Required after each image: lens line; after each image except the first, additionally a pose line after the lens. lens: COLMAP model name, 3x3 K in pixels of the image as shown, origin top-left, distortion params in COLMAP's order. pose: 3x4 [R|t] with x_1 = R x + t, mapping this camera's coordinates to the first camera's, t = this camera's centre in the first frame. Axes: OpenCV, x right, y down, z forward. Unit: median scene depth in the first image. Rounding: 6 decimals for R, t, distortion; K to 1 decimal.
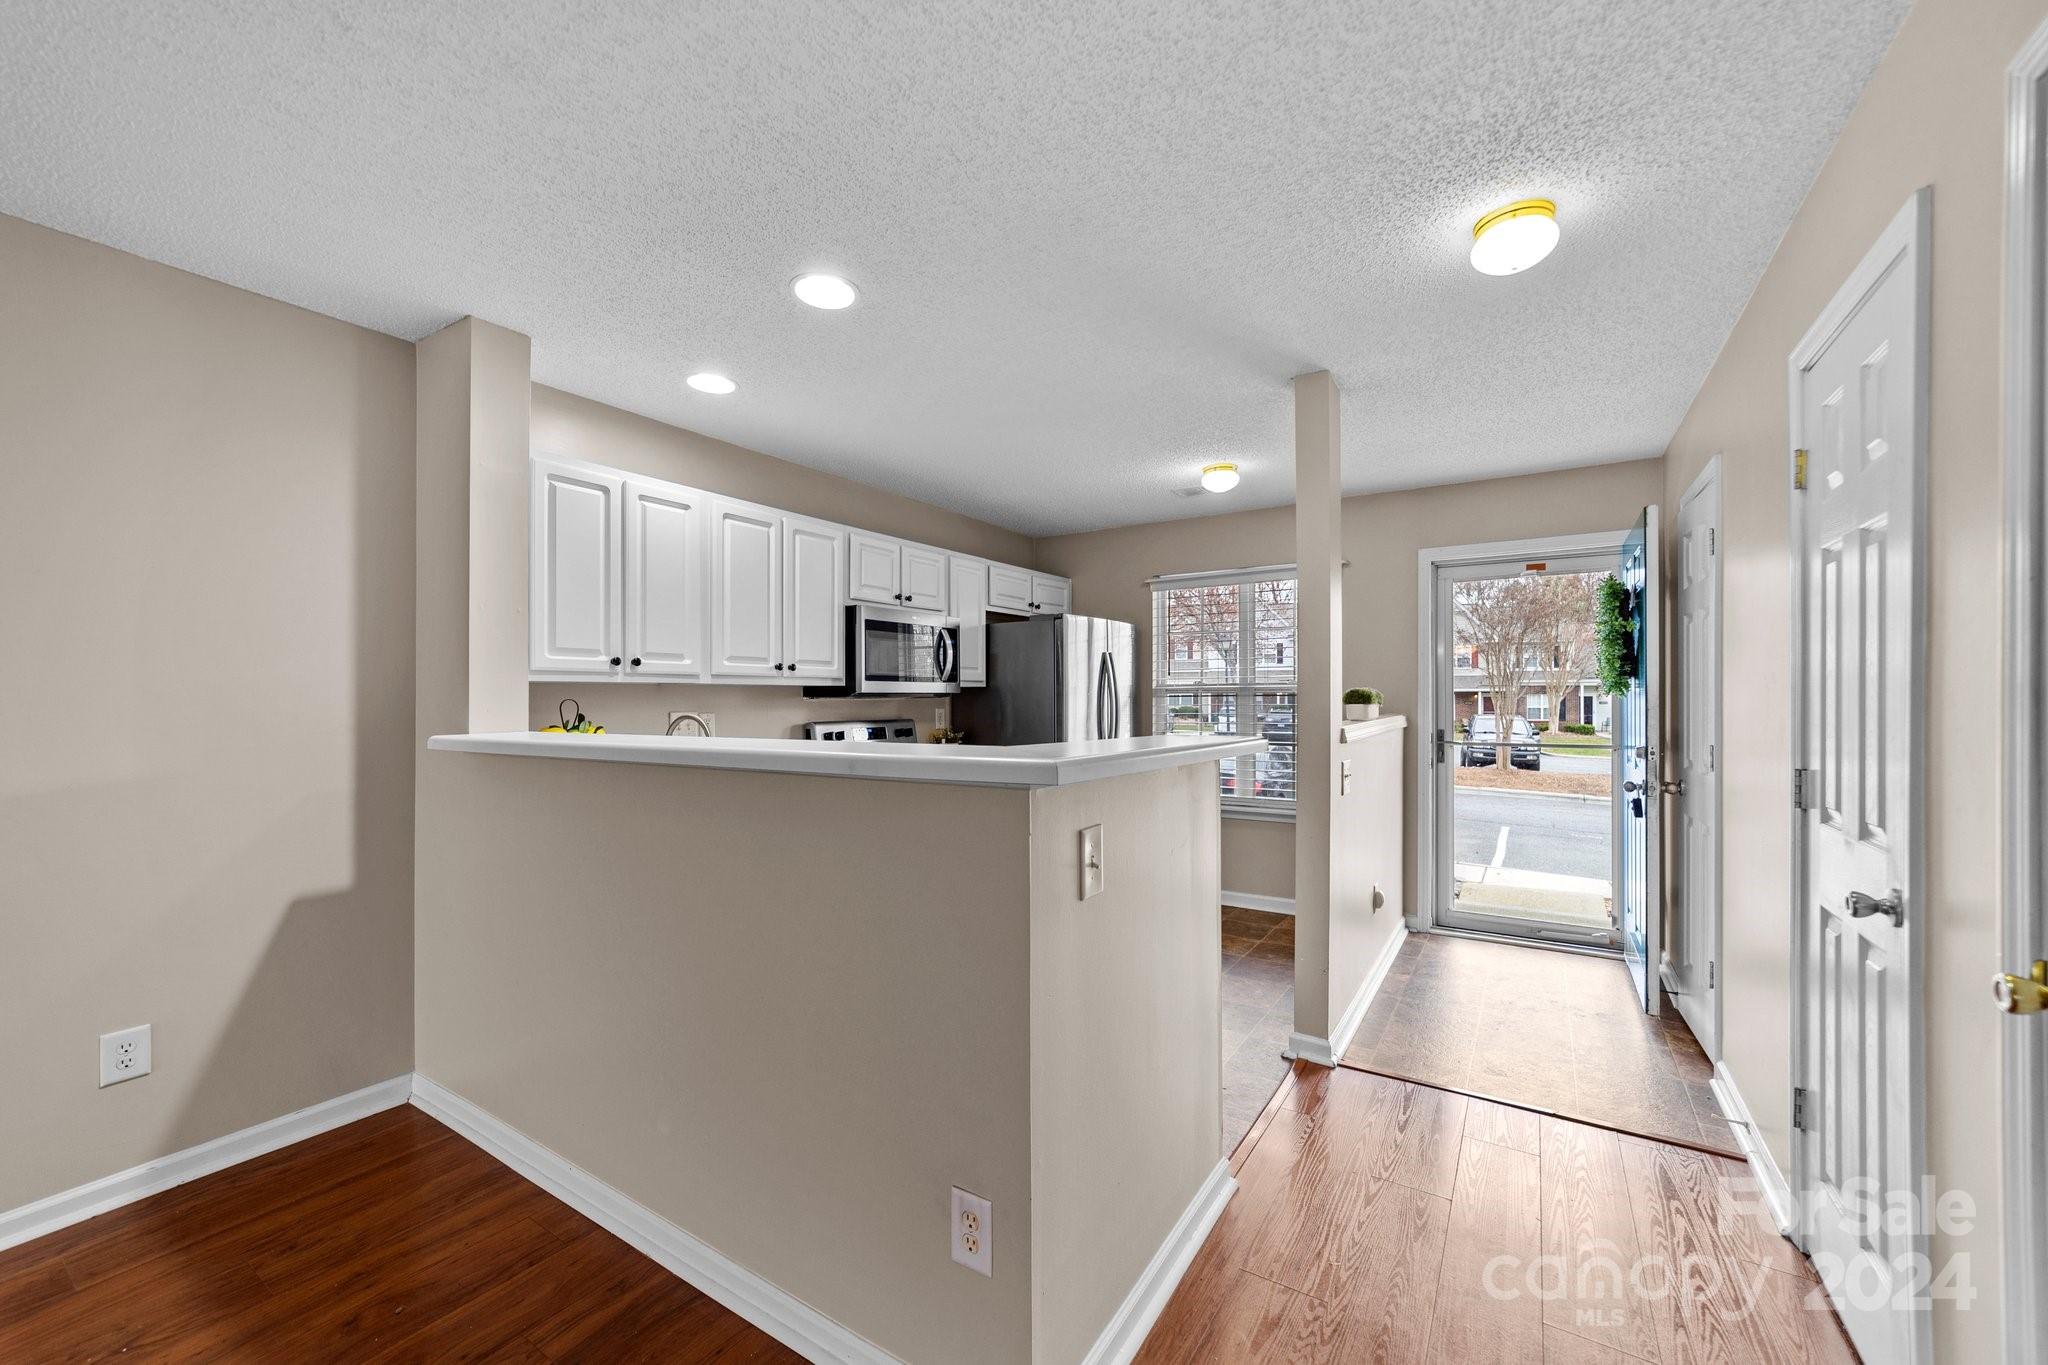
lens RADIAL K [[792.2, 0, 1030.6], [0, 792.2, 698.7], [0, 0, 1]] dist [-0.017521, 0.008629]
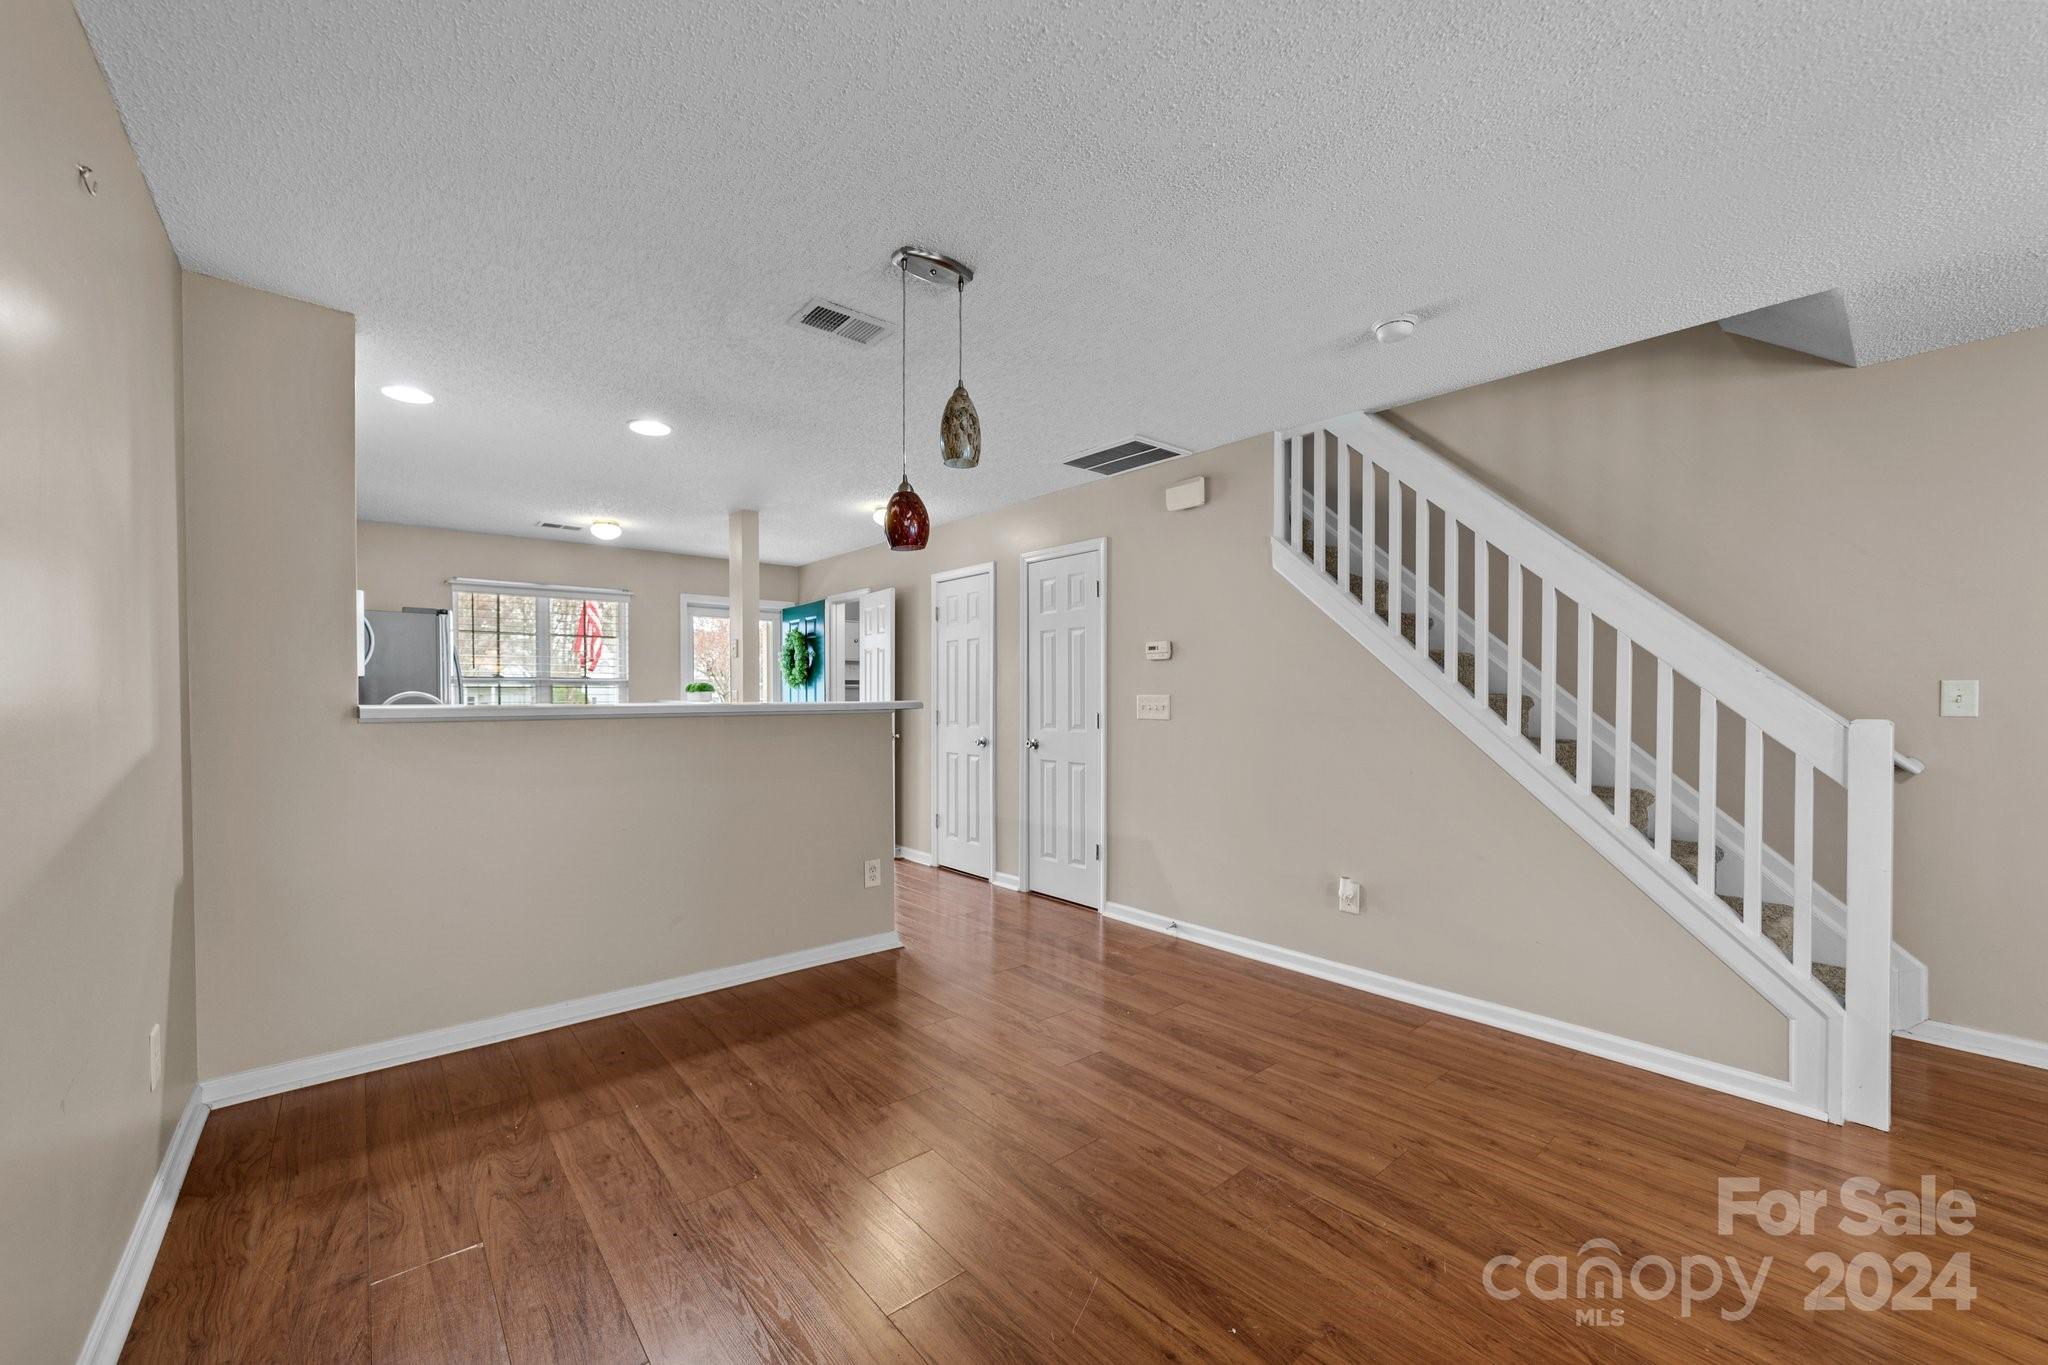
lens RADIAL K [[792.2, 0, 1026.7], [0, 792.2, 718.5], [0, 0, 1]] dist [-0.017521, 0.008629]
pose [[0.286323, -0.020958, 0.957904, -0.908103], [-0.002160, 0.999744, 0.022519, 0.021309], [-0.958131, -0.008517, 0.286205, -0.113779]]
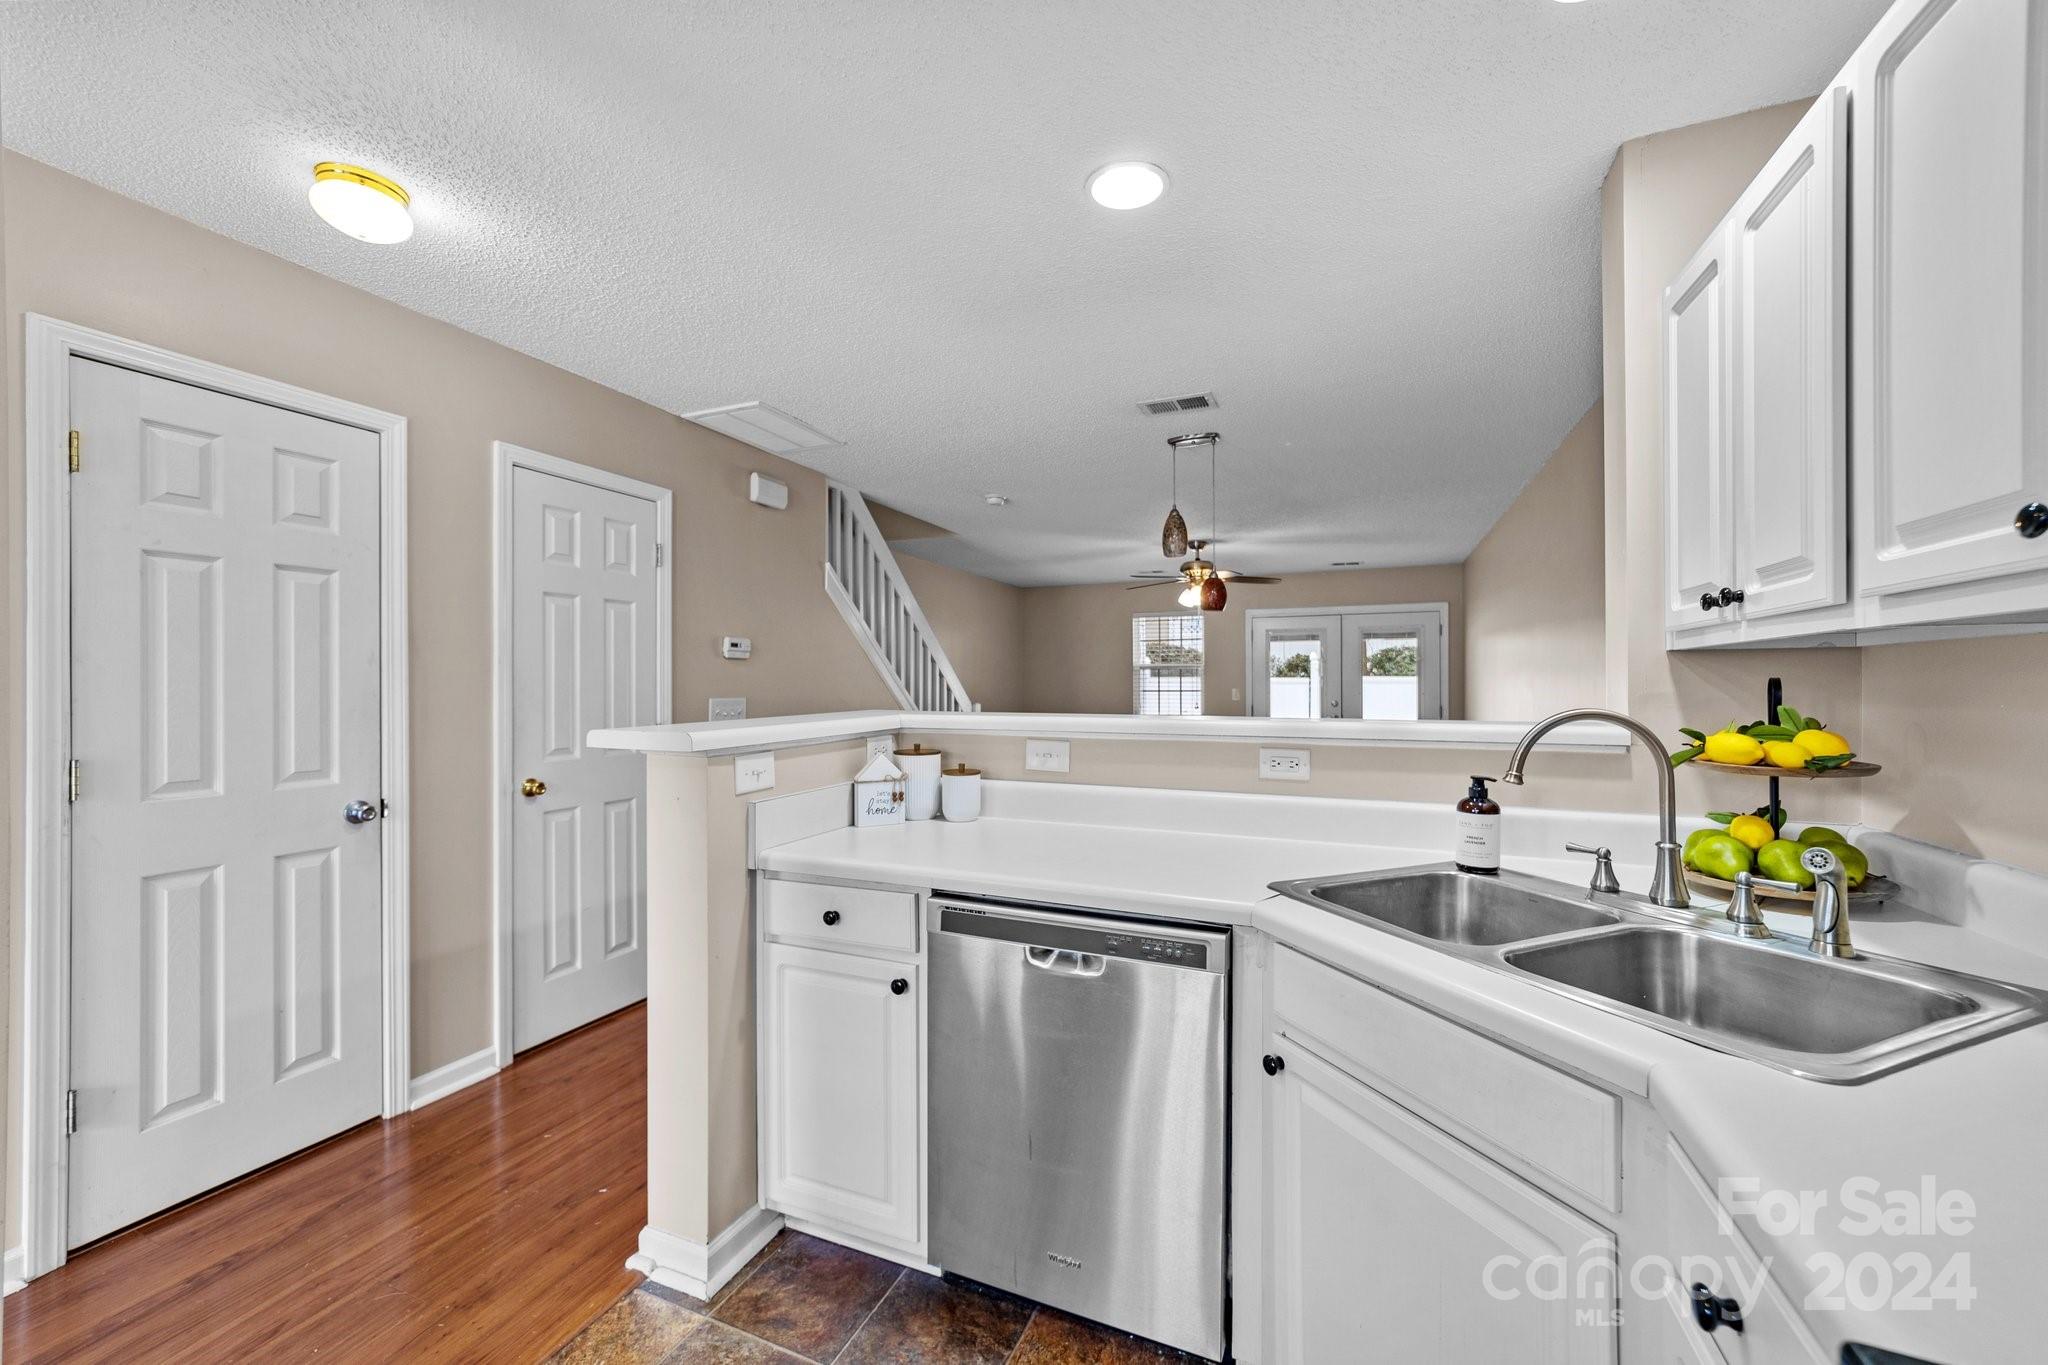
lens RADIAL K [[792.2, 0, 1012.2], [0, 792.2, 689.3], [0, 0, 1]] dist [-0.017521, 0.008629]
pose [[-0.985046, 0.008436, -0.172086, 0.032424], [0.007826, 0.999960, 0.004226, 0.001135], [0.172115, 0.002816, -0.985073, 1.031846]]
